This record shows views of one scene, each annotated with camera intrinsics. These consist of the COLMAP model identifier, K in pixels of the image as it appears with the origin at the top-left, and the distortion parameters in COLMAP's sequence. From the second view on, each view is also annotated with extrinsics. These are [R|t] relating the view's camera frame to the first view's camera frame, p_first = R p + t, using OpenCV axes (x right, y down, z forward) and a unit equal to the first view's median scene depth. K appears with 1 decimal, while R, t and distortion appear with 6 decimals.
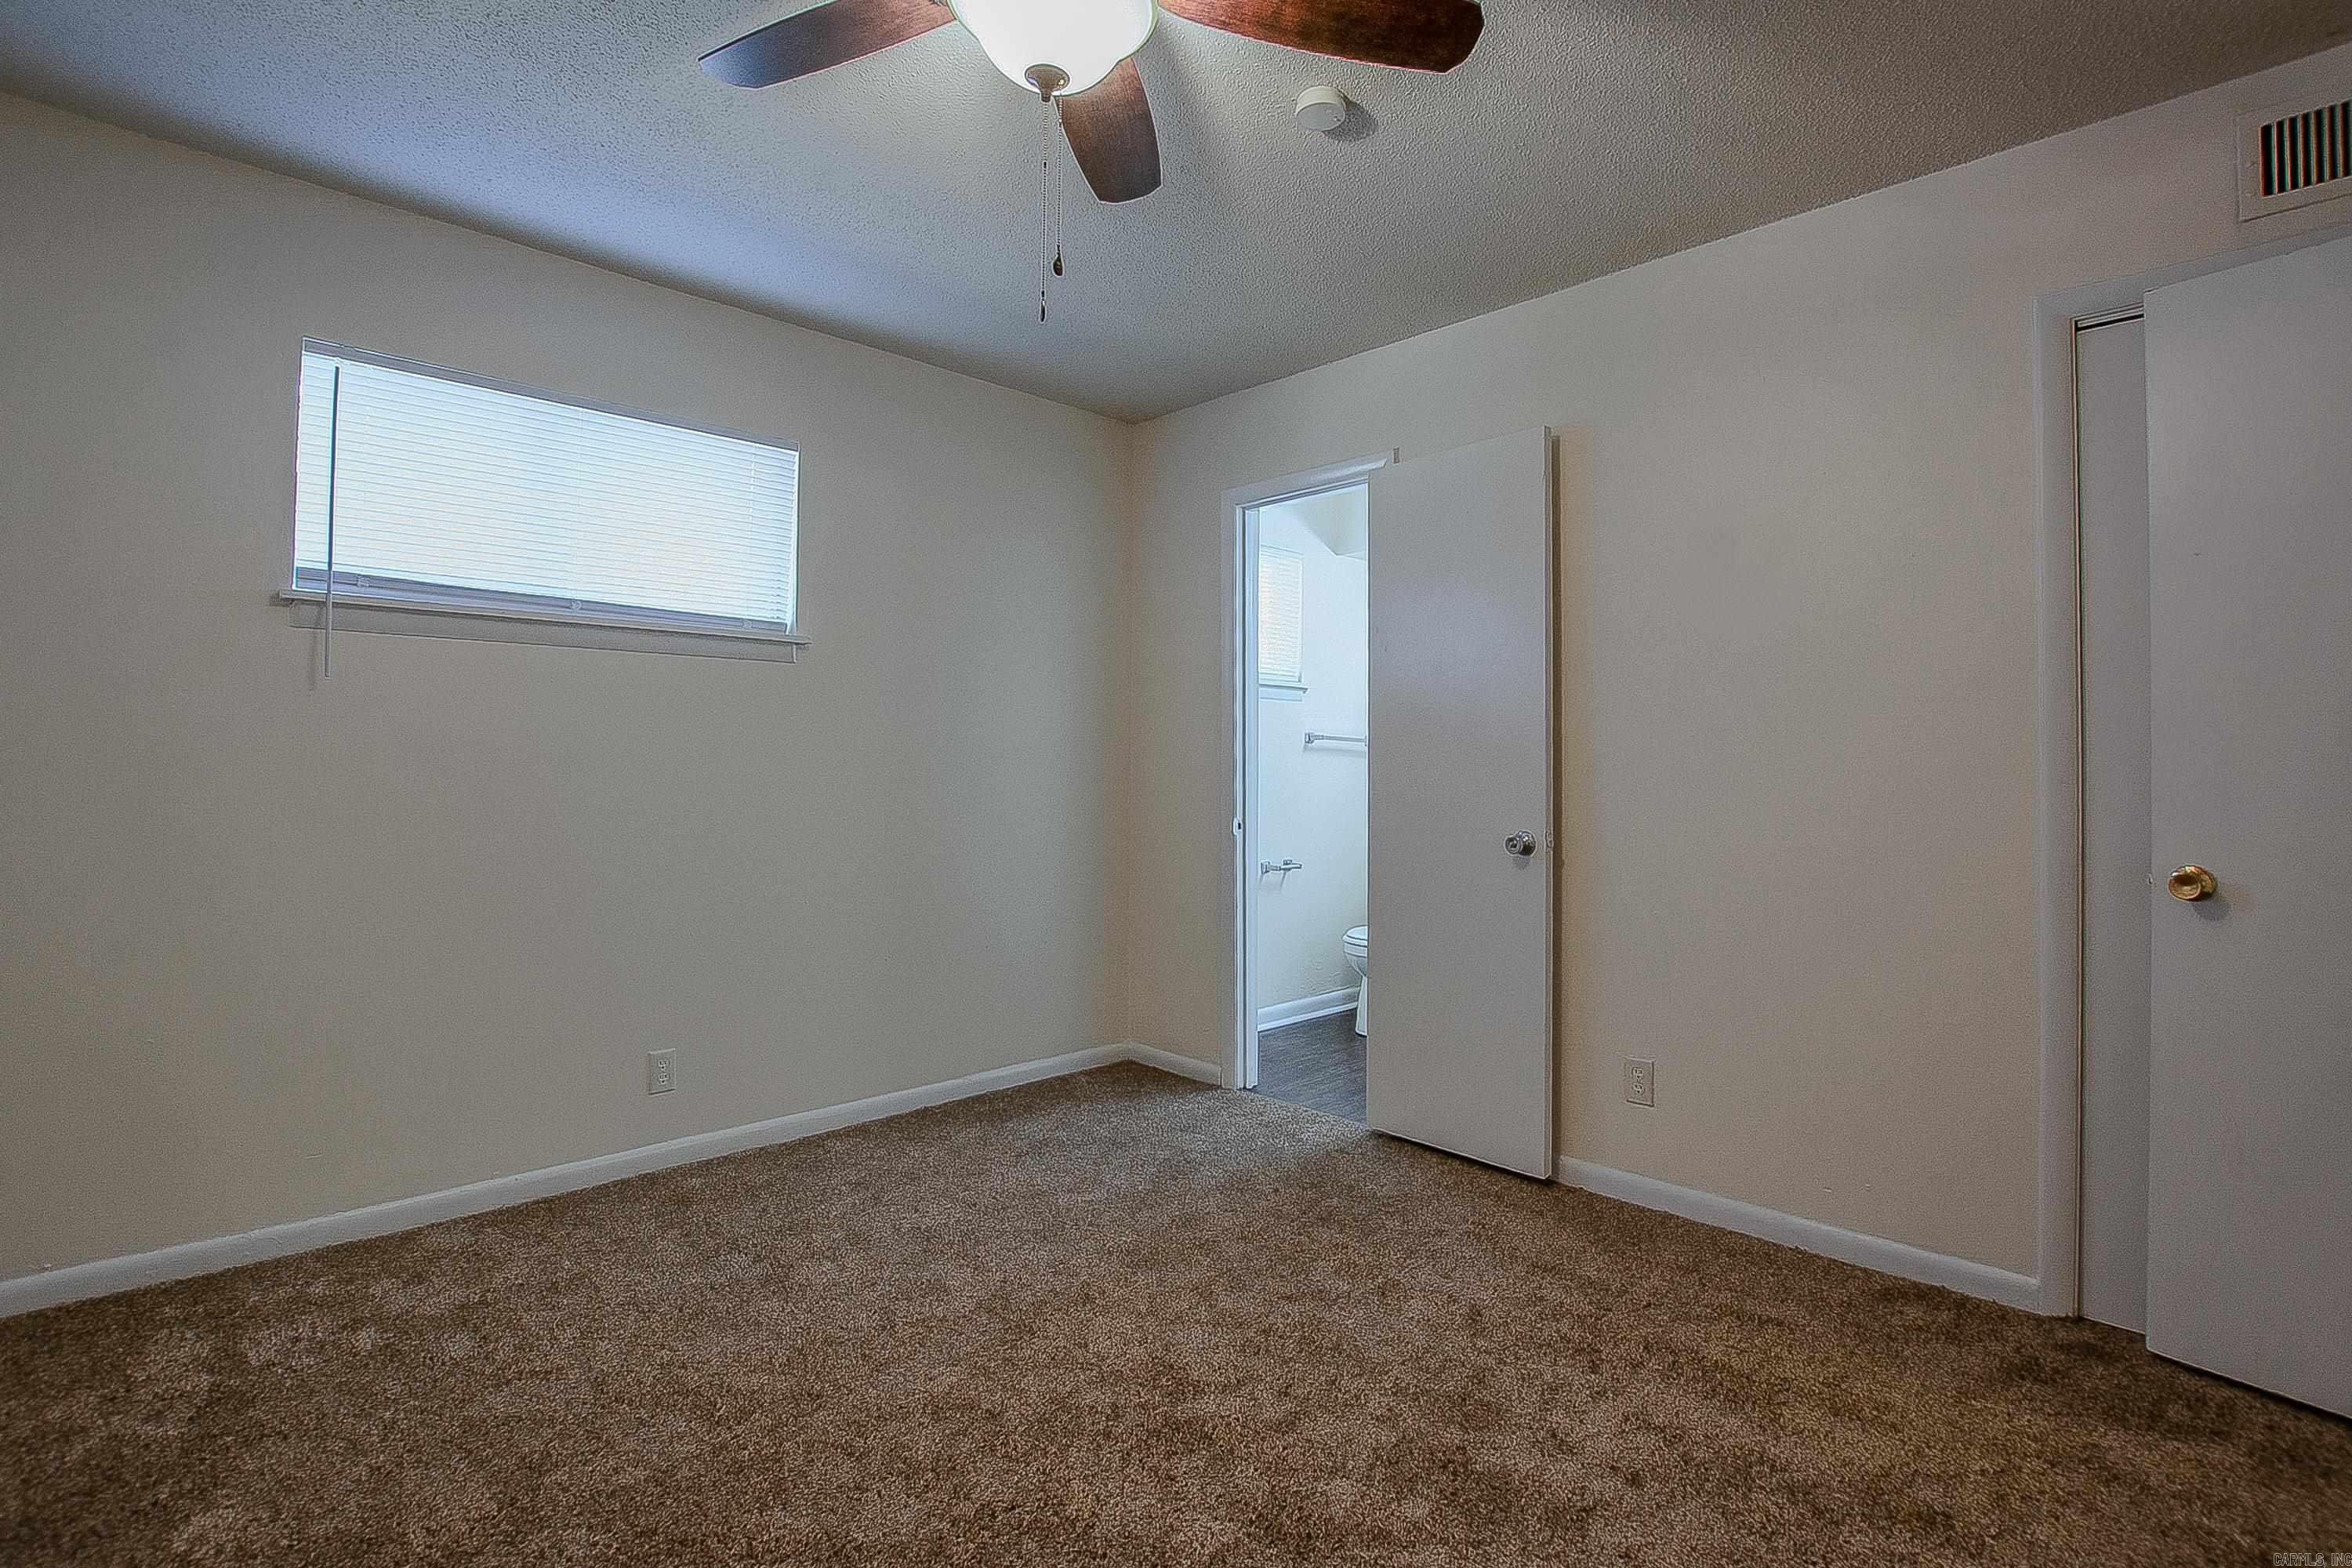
lens RADIAL K [[1045.1, 0, 1187.5], [0, 1045.1, 778.4], [0, 0, 1]] dist [-0.036378, 0.006241]
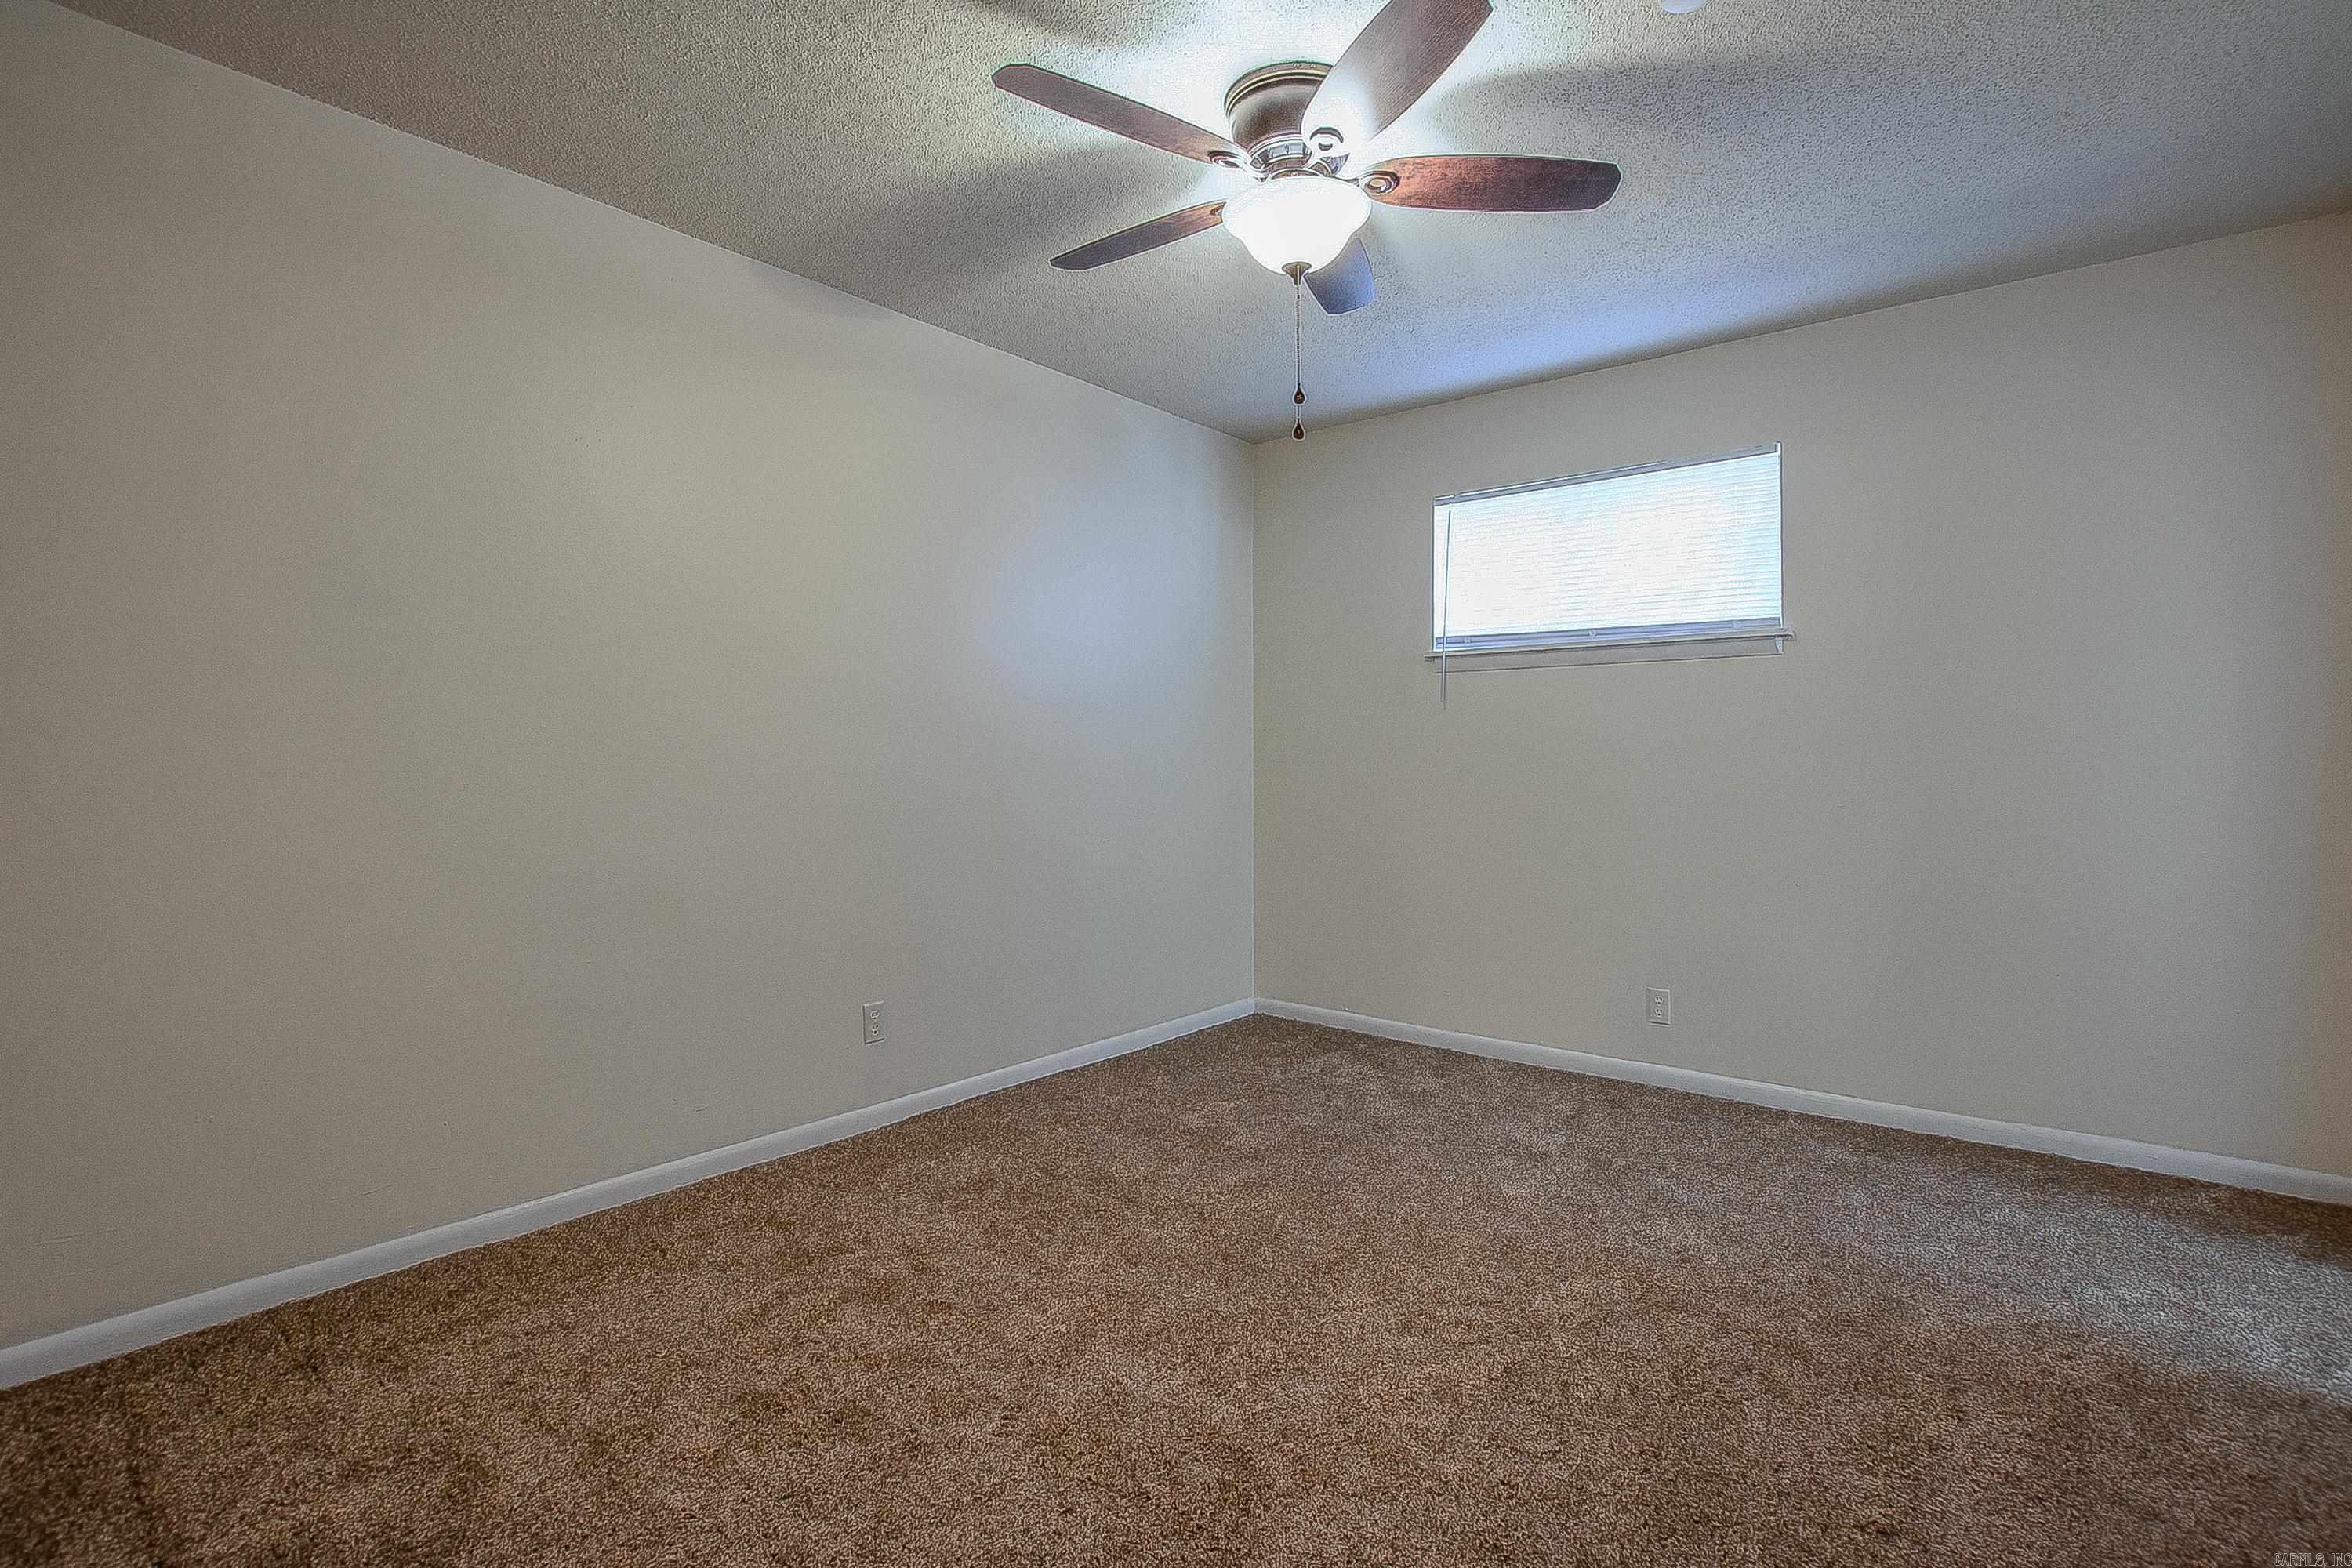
lens RADIAL K [[1068.3, 0, 1195.8], [0, 1068.3, 759.2], [0, 0, 1]] dist [-0.037050, 0.005974]
pose [[0.140567, 0.004030, -0.990063, 0.688598], [0.004304, 0.999980, 0.004681, -0.015041], [0.990062, -0.004919, 0.140547, 0.312342]]
